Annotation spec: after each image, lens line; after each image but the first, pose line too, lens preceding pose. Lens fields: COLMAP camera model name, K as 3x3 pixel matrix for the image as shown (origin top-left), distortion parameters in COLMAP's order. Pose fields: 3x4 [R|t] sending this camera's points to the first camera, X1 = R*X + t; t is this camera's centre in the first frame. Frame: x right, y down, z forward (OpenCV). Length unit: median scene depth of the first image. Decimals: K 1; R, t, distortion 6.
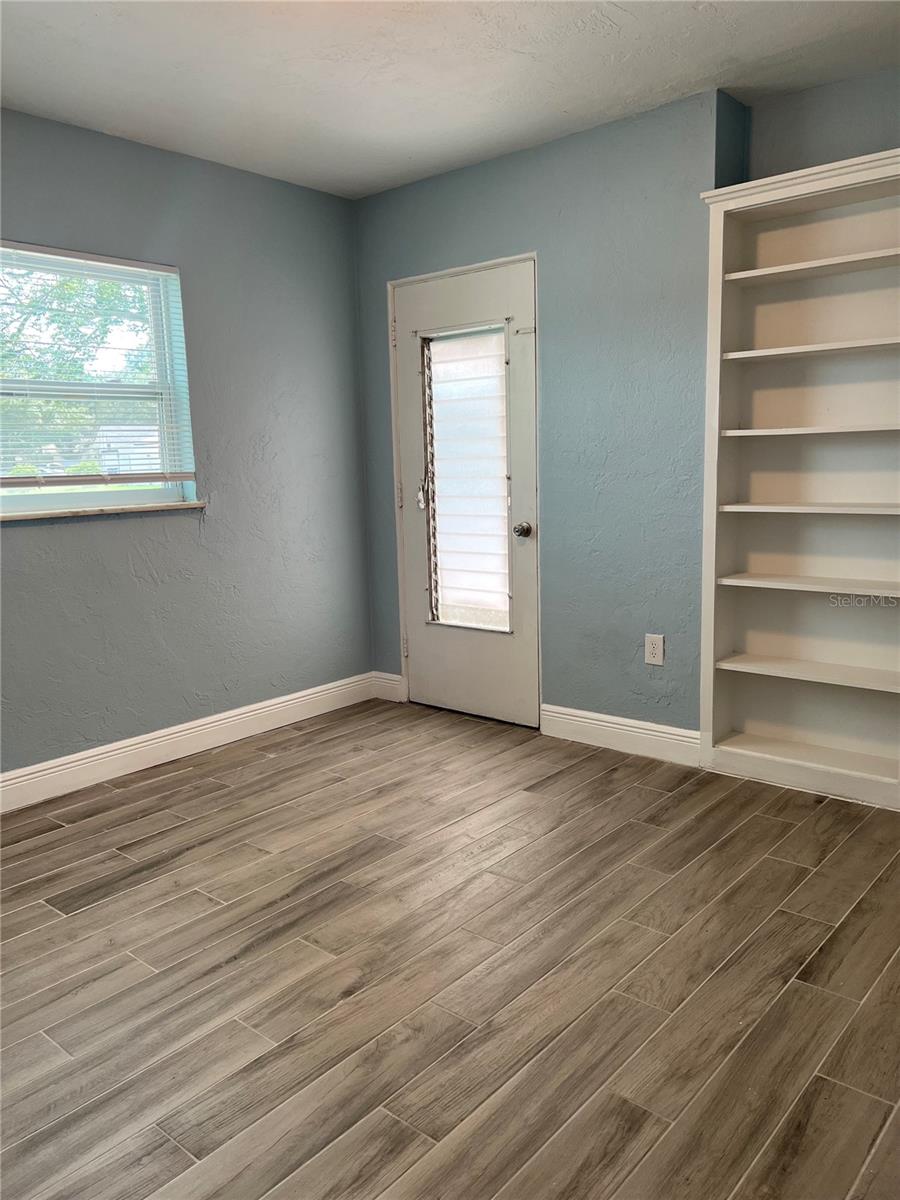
lens RADIAL K [[902.5, 0, 459.3], [0, 902.5, 596.6], [0, 0, 1]] dist [0.061541, -0.064791]
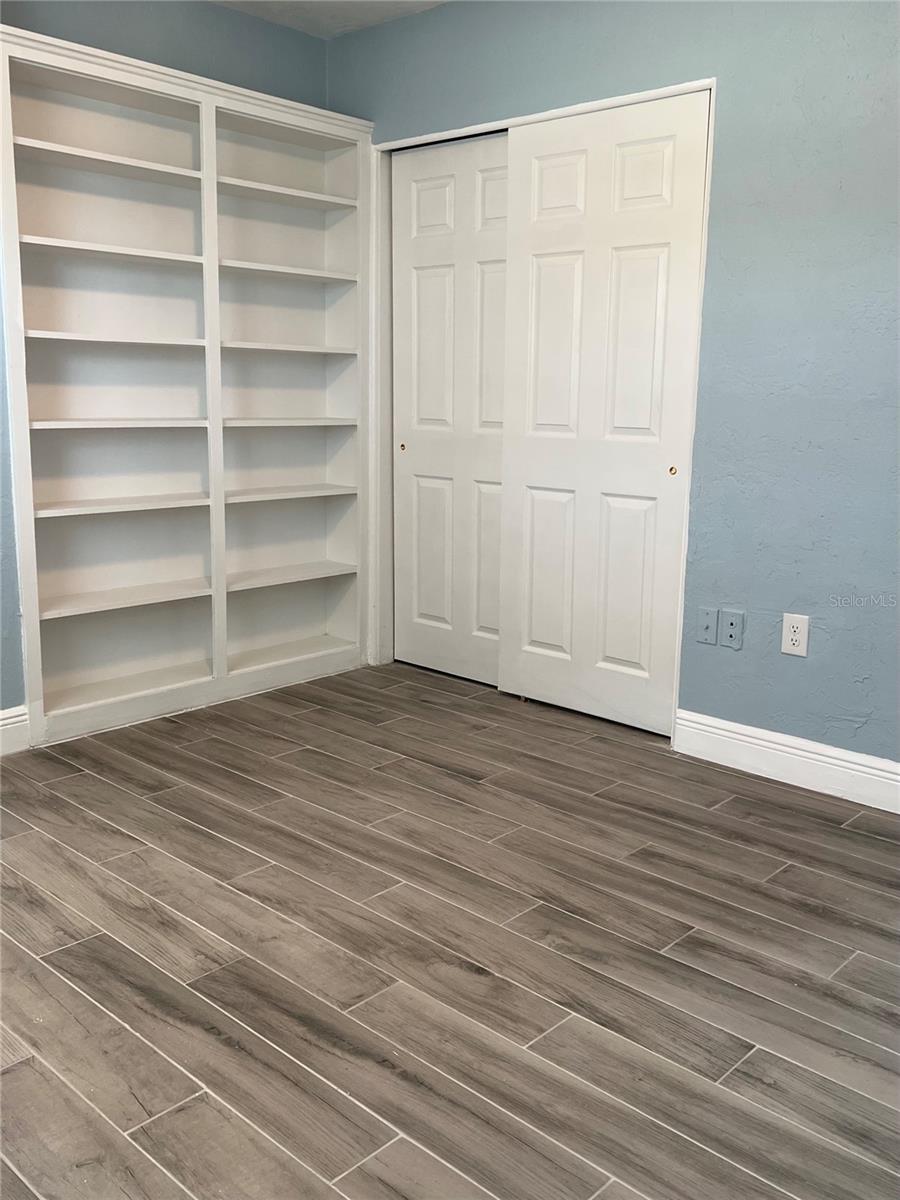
lens RADIAL K [[1058.7, 0, 439.1], [0, 1058.7, 595.2], [0, 0, 1]] dist [0.015466, -0.034542]
pose [[0.051489, -0.162441, 0.985374, -0.811326], [0.137272, 0.978468, 0.154130, -0.053534], [-0.989194, 0.127328, 0.072679, 0.713436]]
